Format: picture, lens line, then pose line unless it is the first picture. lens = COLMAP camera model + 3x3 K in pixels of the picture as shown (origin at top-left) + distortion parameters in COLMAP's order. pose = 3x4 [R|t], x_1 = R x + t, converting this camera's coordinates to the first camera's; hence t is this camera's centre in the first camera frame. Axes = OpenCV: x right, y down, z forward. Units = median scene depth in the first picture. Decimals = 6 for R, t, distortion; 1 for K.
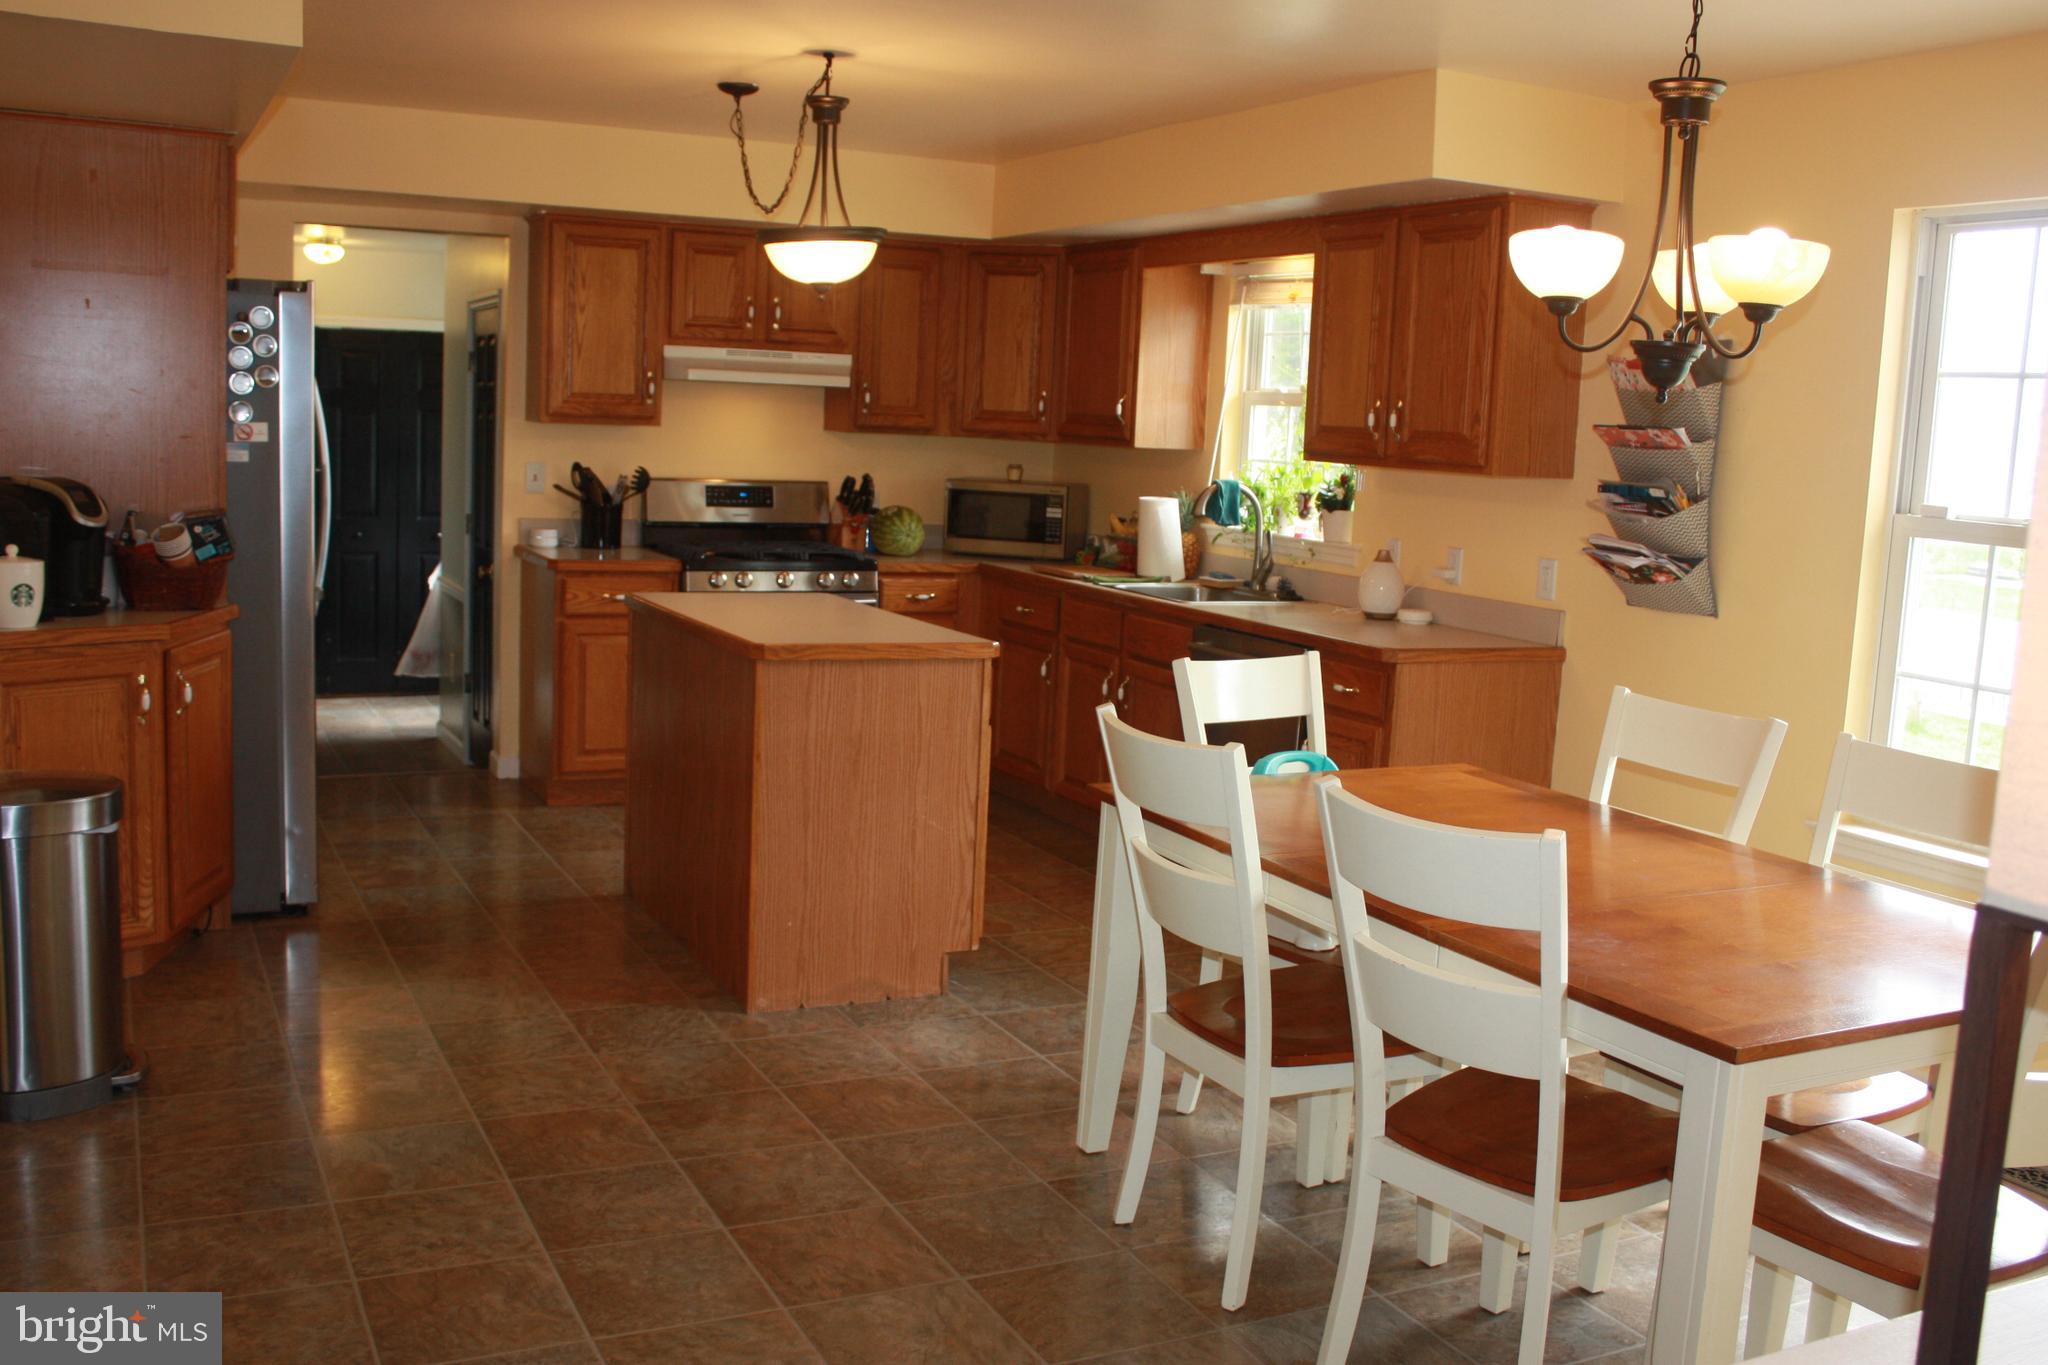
lens RADIAL K [[1859.1, 0, 1019.2], [0, 1859.1, 685.3], [0, 0, 1]] dist [-0.136252, 0.000000]
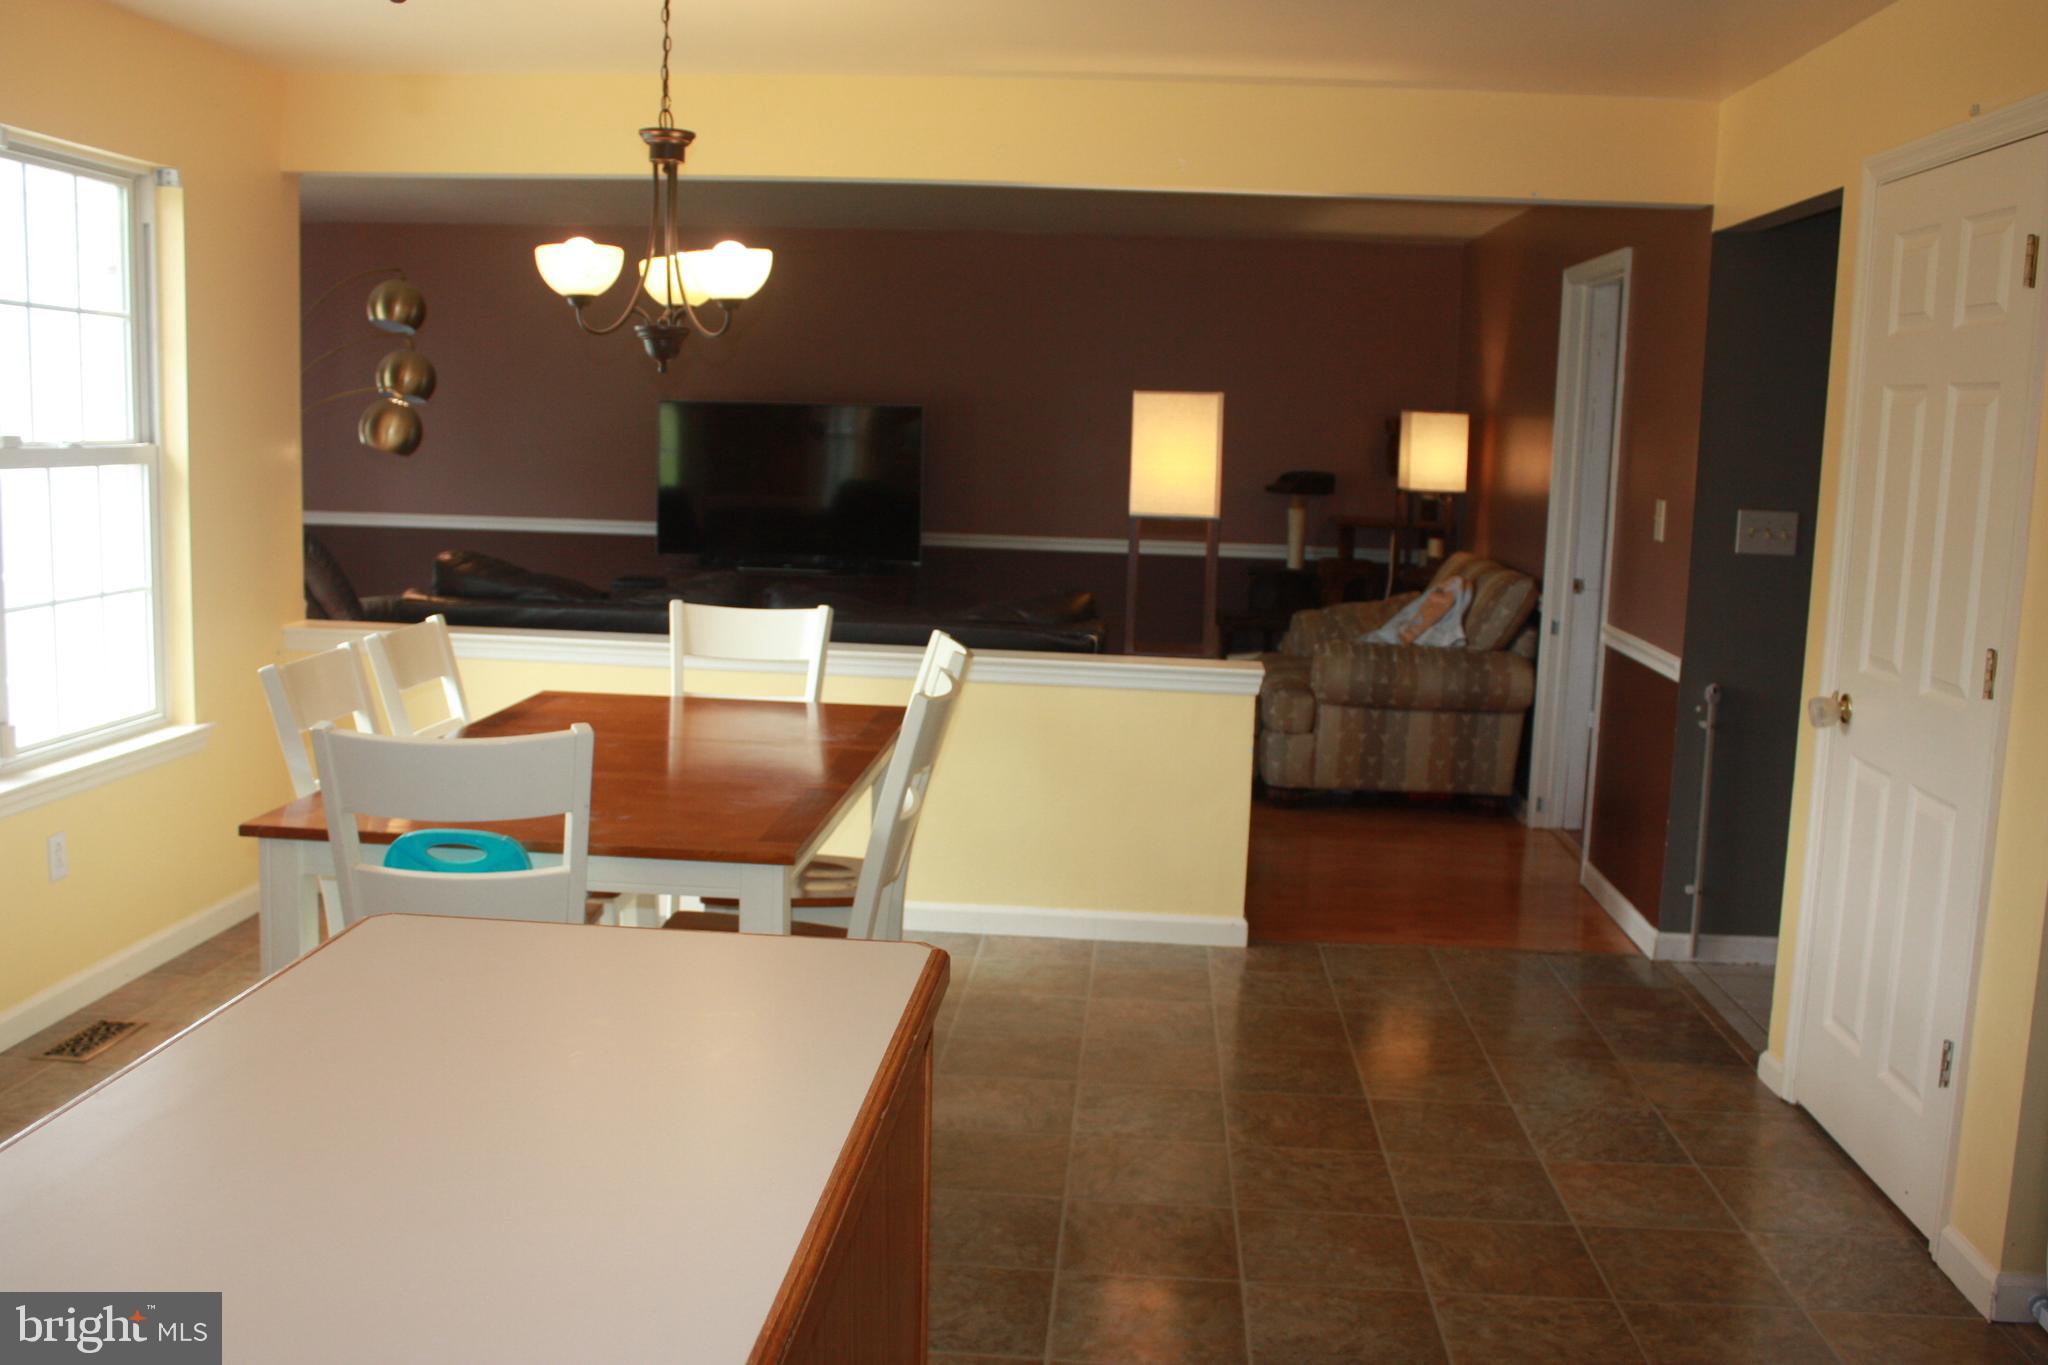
lens RADIAL K [[1859.1, 0, 1020.6], [0, 1859.1, 684.4], [0, 0, 1]] dist [-0.136252, 0.000000]
pose [[-0.858540, -0.143394, 0.492288, -0.262093], [0.007751, 0.956360, 0.292087, -0.152872], [-0.512688, 0.254584, -0.819962, 0.946614]]
